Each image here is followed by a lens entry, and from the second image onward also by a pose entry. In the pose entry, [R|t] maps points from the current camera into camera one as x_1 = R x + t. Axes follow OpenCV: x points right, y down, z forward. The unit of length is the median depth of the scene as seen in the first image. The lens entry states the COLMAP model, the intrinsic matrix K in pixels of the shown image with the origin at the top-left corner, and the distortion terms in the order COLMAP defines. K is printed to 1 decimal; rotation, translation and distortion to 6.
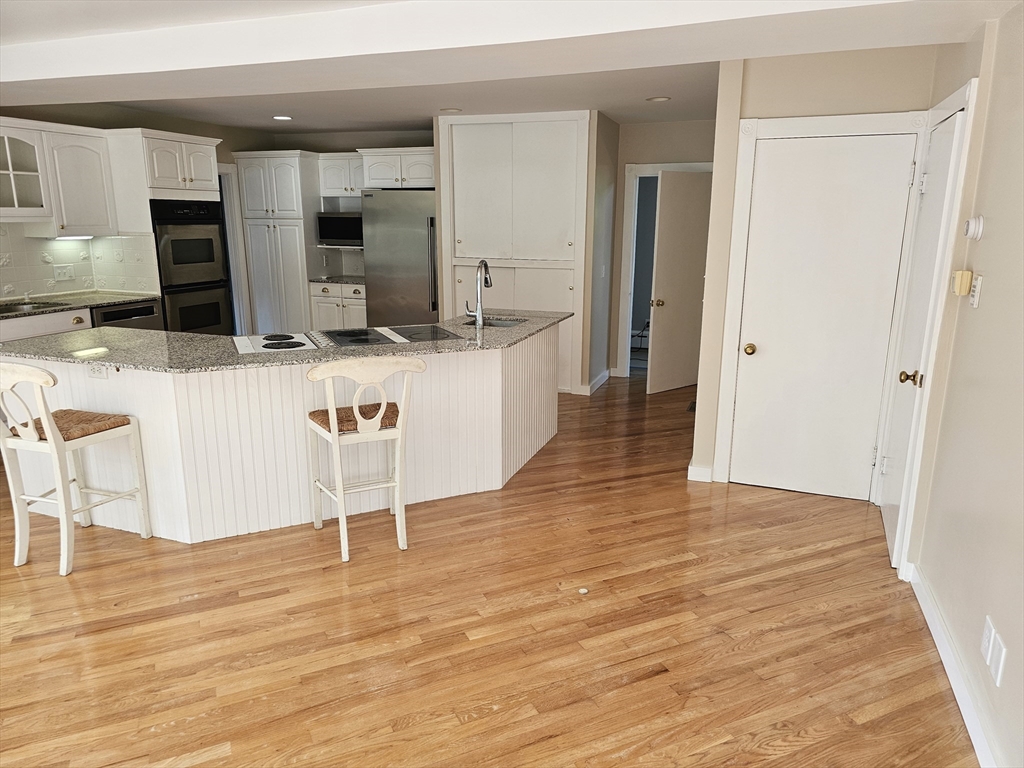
lens RADIAL K [[696.1, 0, 512.0], [0, 696.1, 384.0], [0, 0, 1]] dist [-0.006062, -0.004829]
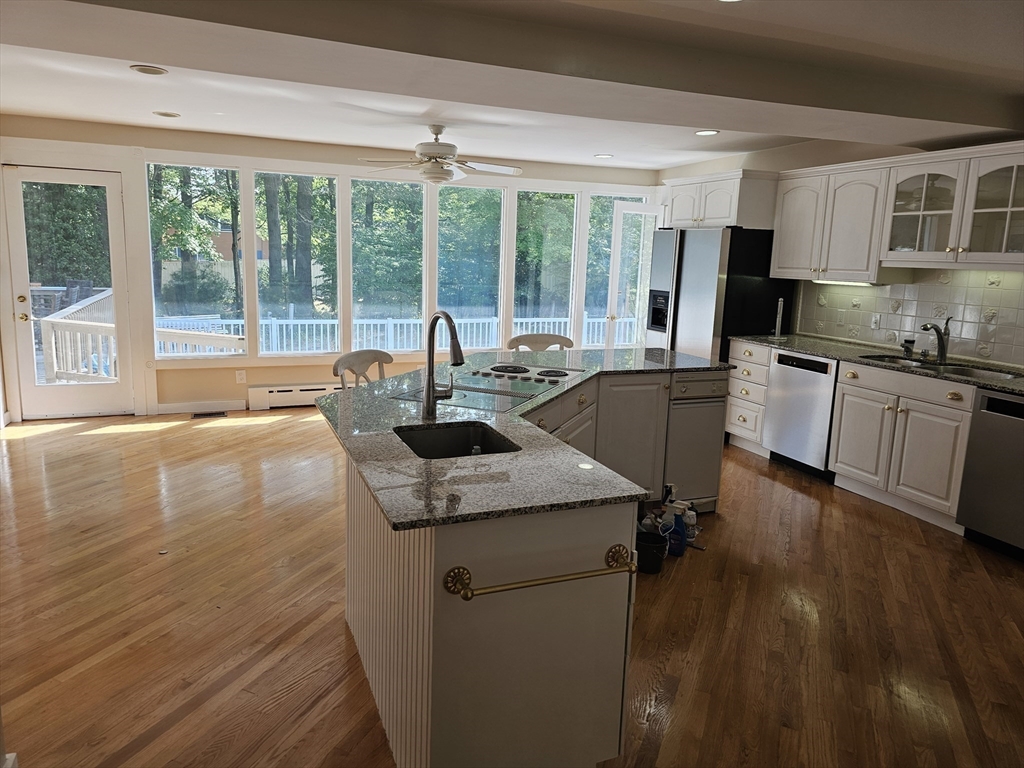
lens RADIAL K [[696.1, 0, 512.0], [0, 696.1, 384.0], [0, 0, 1]] dist [-0.006062, -0.004829]
pose [[-0.737455, 0.093893, -0.668838, 0.260647], [-0.193332, 0.919504, 0.342249, -0.289315], [0.647135, 0.381701, -0.659940, 1.260186]]
